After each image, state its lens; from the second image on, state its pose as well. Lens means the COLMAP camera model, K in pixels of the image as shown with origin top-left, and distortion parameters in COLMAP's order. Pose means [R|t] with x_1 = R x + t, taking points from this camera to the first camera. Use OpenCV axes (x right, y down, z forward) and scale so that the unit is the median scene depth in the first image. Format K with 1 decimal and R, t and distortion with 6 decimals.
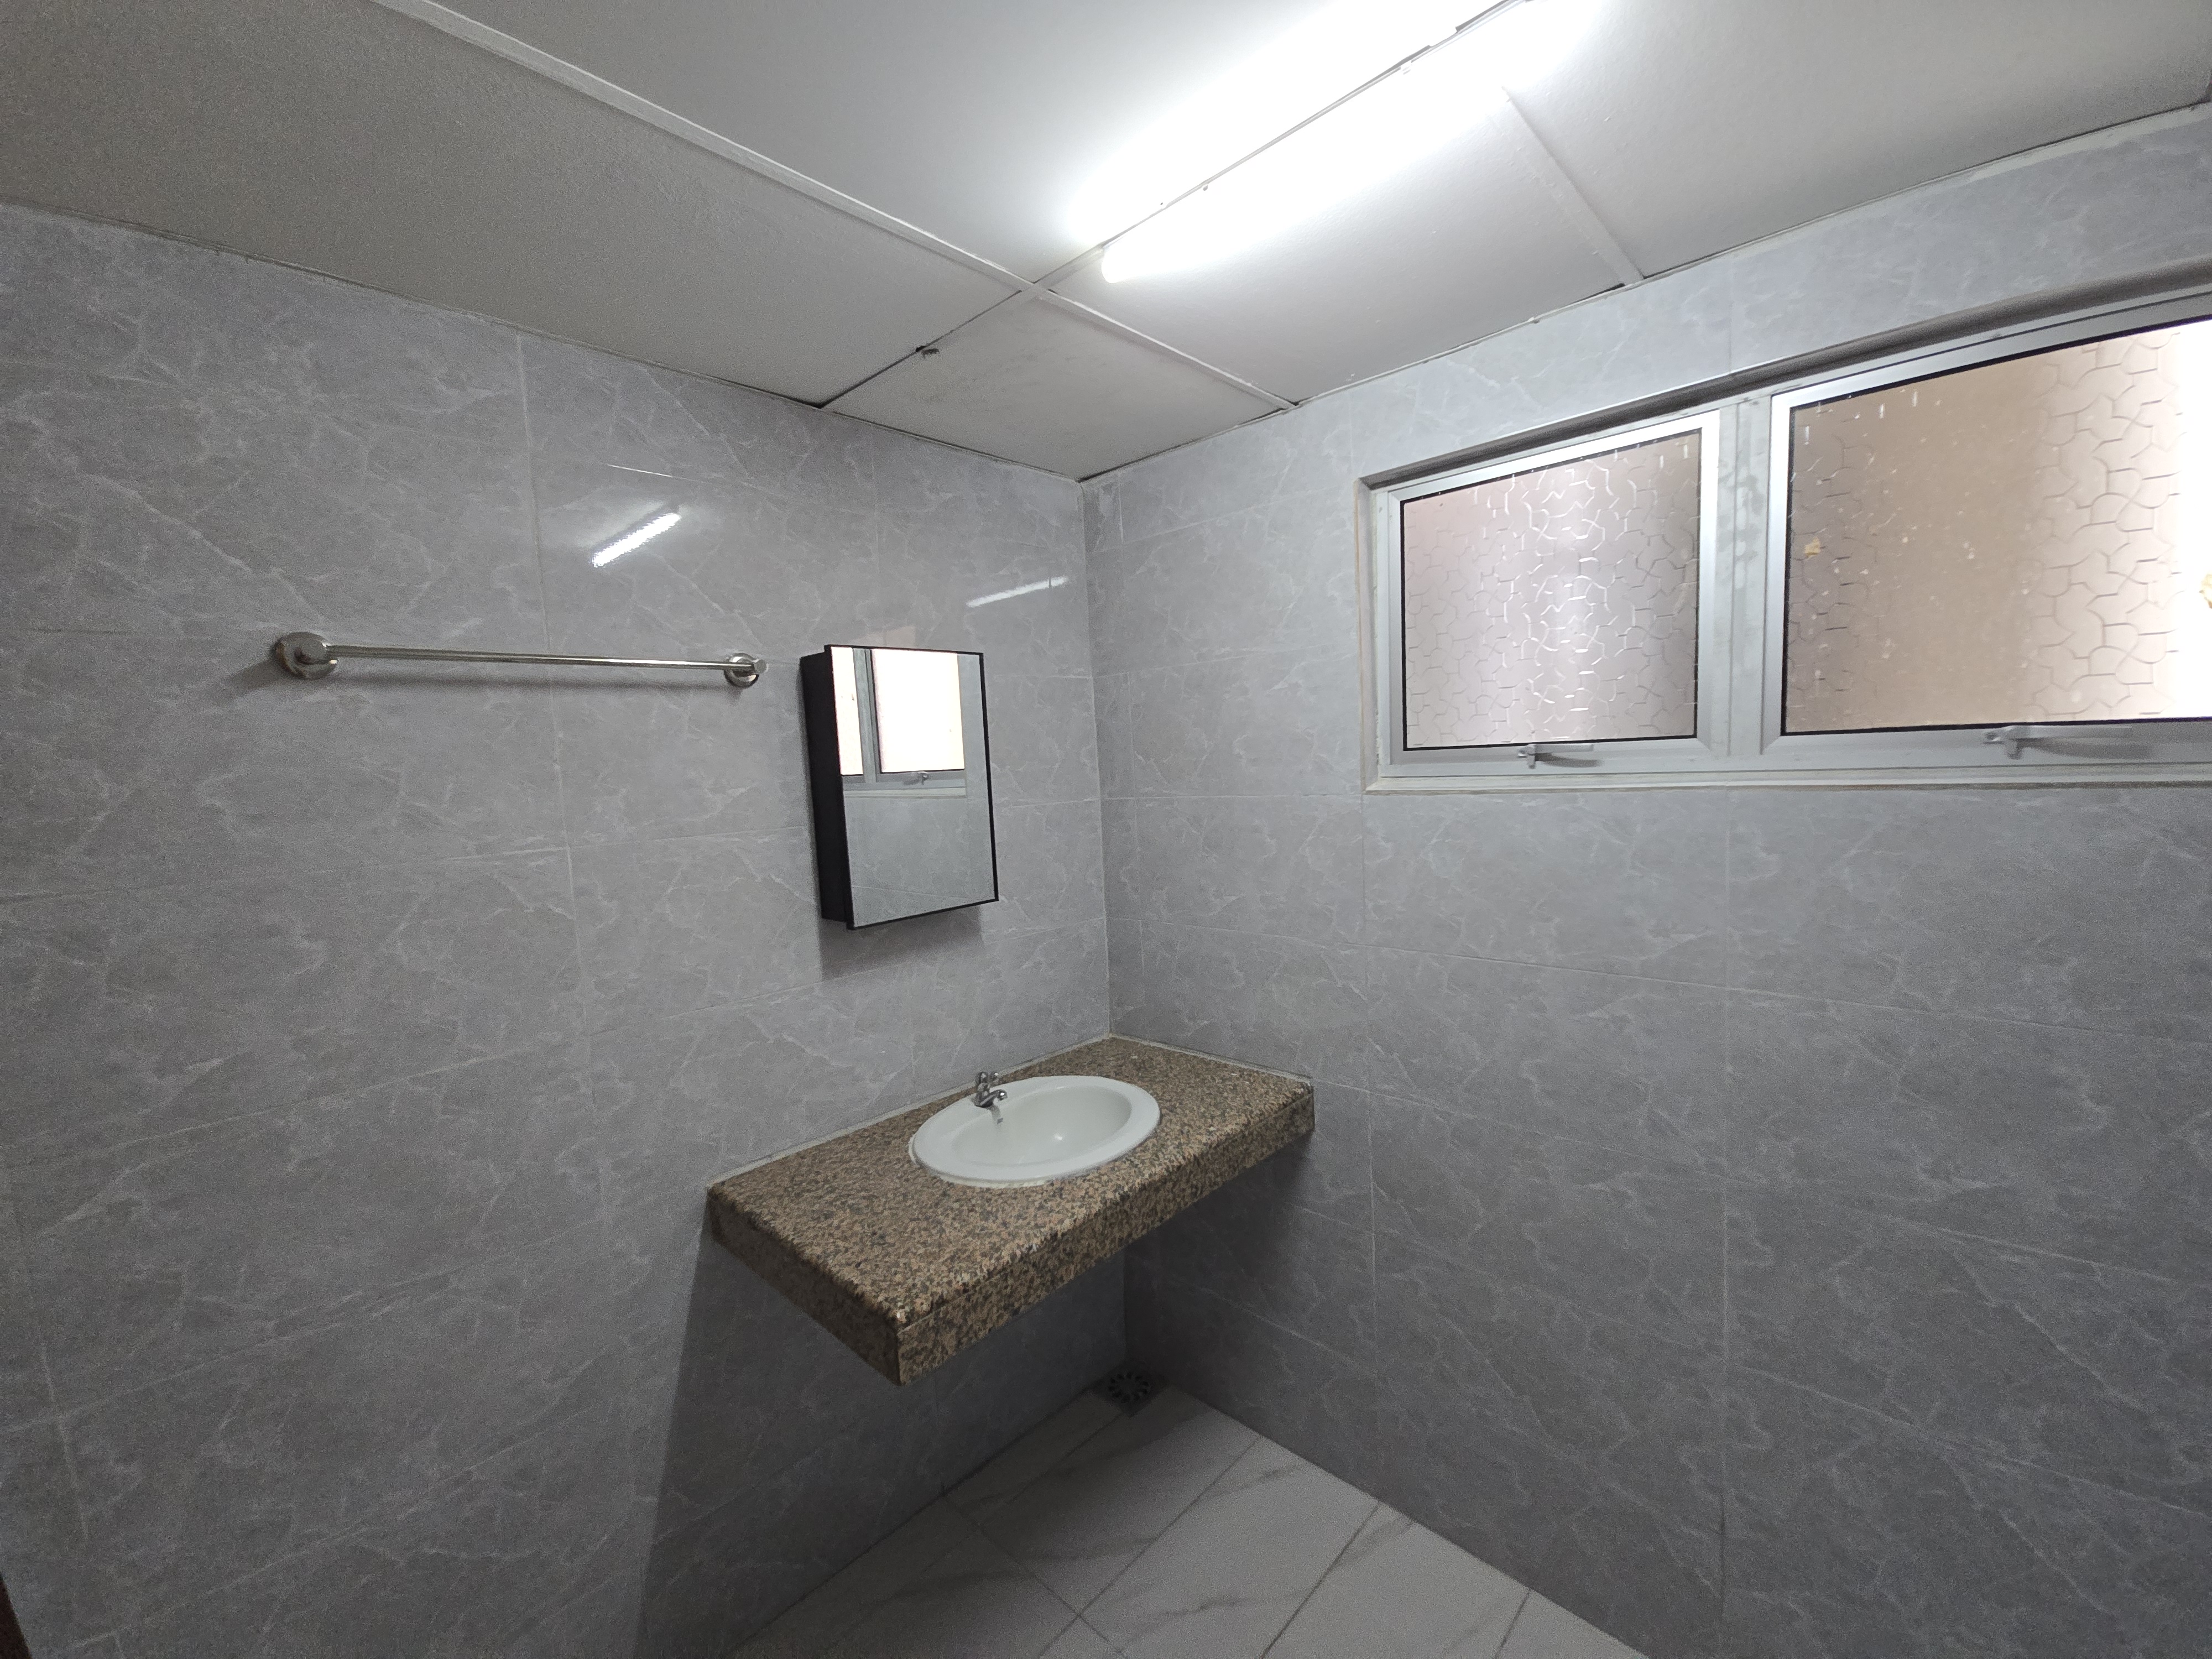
lens RADIAL K [[904.6, 0, 1107.2], [0, 904.6, 833.3], [0, 0, 1]] dist [0.010846, -0.000698]
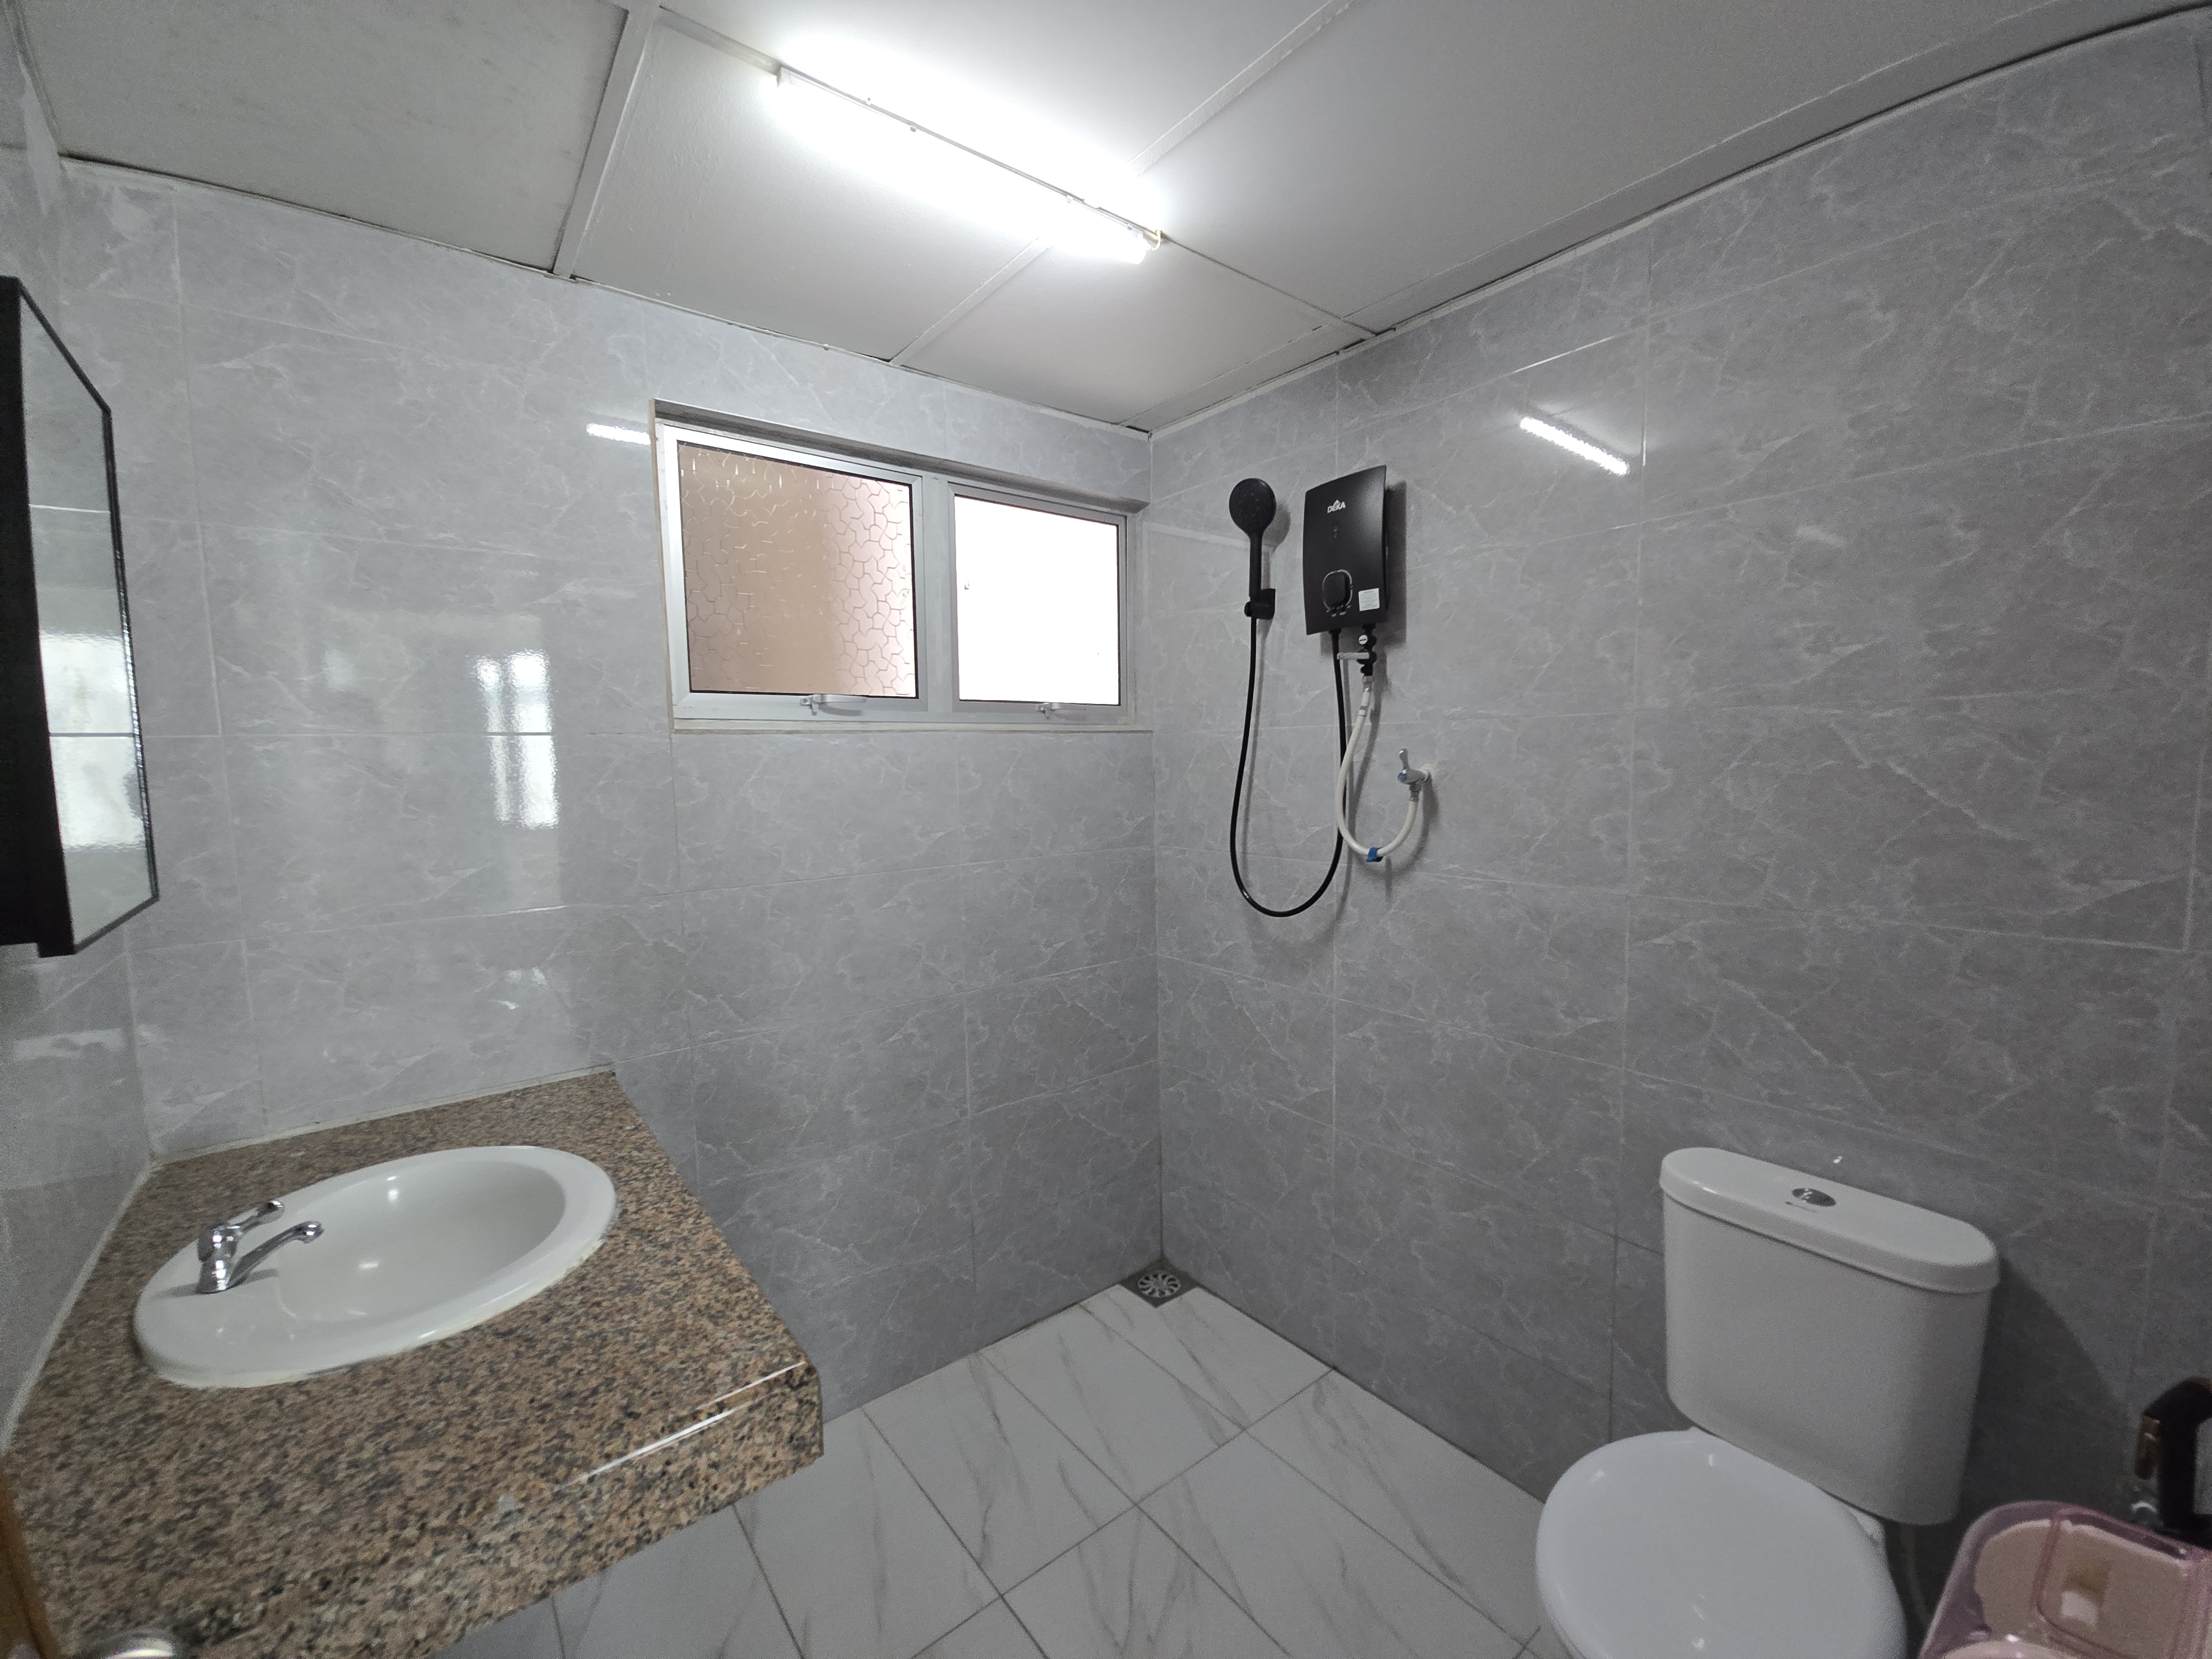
lens RADIAL K [[904.6, 0, 1104.2], [0, 904.6, 827.5], [0, 0, 1]] dist [0.010846, -0.000698]
pose [[0.149619, -0.036126, 0.988084, -0.698133], [0.091953, 0.995510, 0.022473, 0.089009], [-0.984459, 0.087495, 0.152269, 0.488187]]
